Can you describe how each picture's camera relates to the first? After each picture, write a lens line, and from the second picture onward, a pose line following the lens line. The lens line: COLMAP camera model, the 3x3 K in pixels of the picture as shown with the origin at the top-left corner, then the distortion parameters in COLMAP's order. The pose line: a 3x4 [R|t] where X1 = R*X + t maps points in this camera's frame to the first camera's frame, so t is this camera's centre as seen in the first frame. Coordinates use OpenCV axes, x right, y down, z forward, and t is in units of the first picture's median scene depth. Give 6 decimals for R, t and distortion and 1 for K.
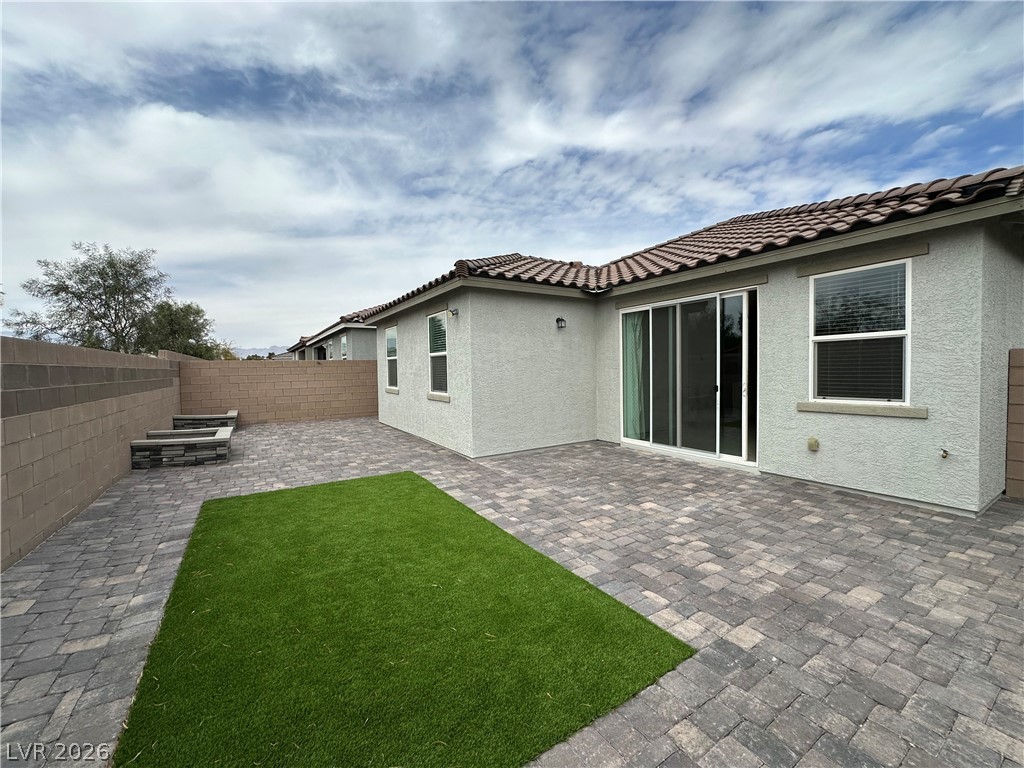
lens RADIAL K [[411.3, 0, 510.2], [0, 411.3, 387.6], [0, 0, 1]] dist [-0.003513, 0.000845]
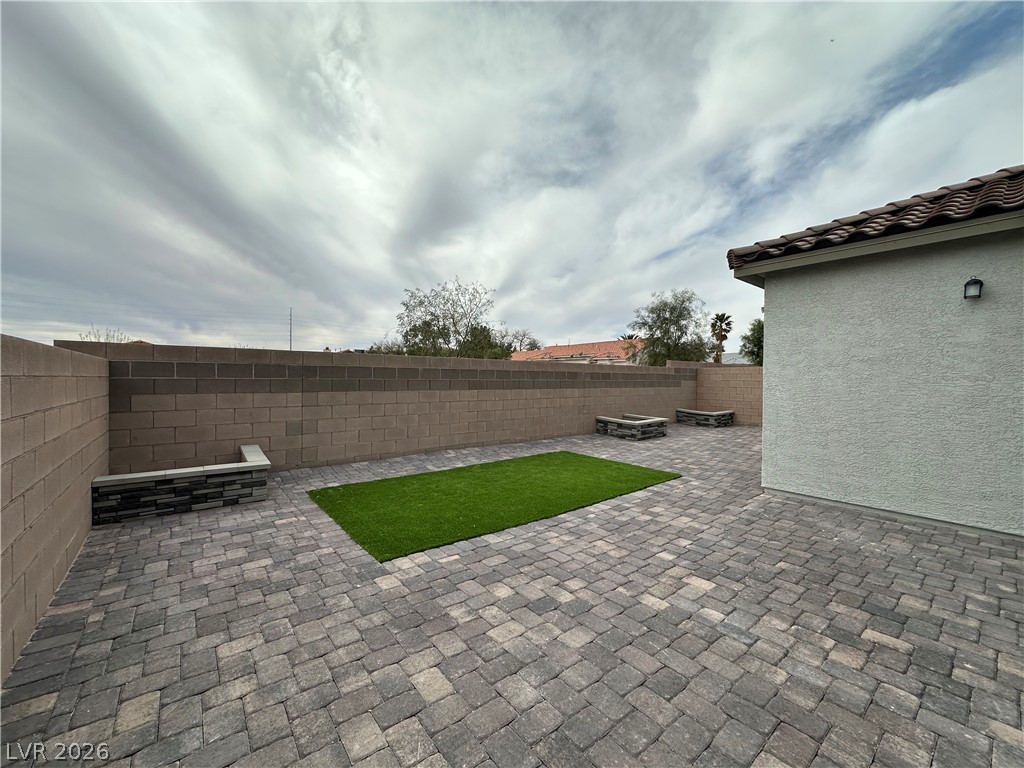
lens RADIAL K [[411.3, 0, 510.6], [0, 411.3, 378.4], [0, 0, 1]] dist [-0.003513, 0.000845]
pose [[0.109163, 0.017802, -0.993864, 0.971577], [-0.059311, 0.998175, 0.011365, -0.027692], [0.992253, 0.057707, 0.110020, 0.628499]]
